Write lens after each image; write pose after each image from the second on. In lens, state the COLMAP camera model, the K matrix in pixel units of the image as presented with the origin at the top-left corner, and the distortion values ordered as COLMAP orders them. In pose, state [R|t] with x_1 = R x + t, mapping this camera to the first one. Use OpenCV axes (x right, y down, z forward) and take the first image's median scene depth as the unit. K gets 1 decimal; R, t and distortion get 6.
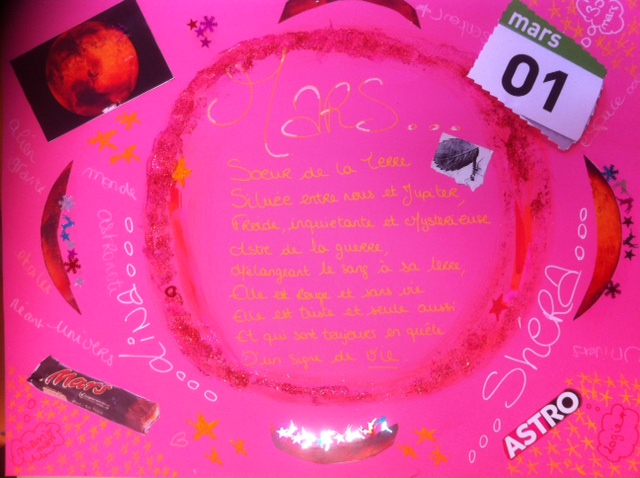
lens RADIAL K [[657.4, 0, 320.0], [0, 657.4, 239.0], [0, 0, 1]] dist [-0.045990, 0.000861]
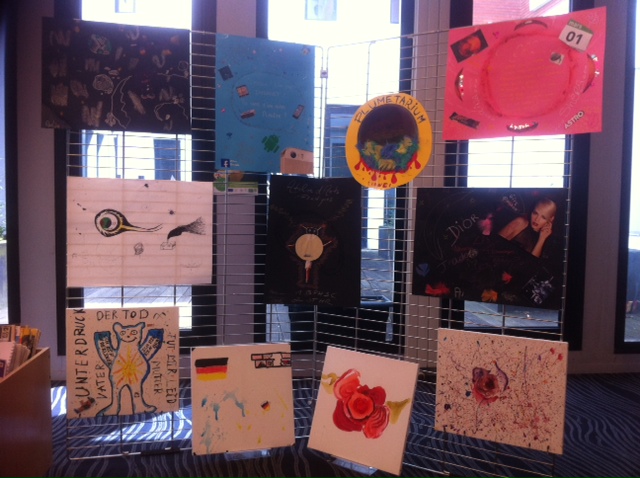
lens RADIAL K [[657.4, 0, 320.0], [0, 657.4, 239.0], [0, 0, 1]] dist [-0.045990, 0.000861]
pose [[0.881520, 0.048272, -0.469672, 0.884761], [-0.097881, 0.991833, -0.081773, 1.495831], [0.461889, 0.118057, 0.879046, -3.171326]]
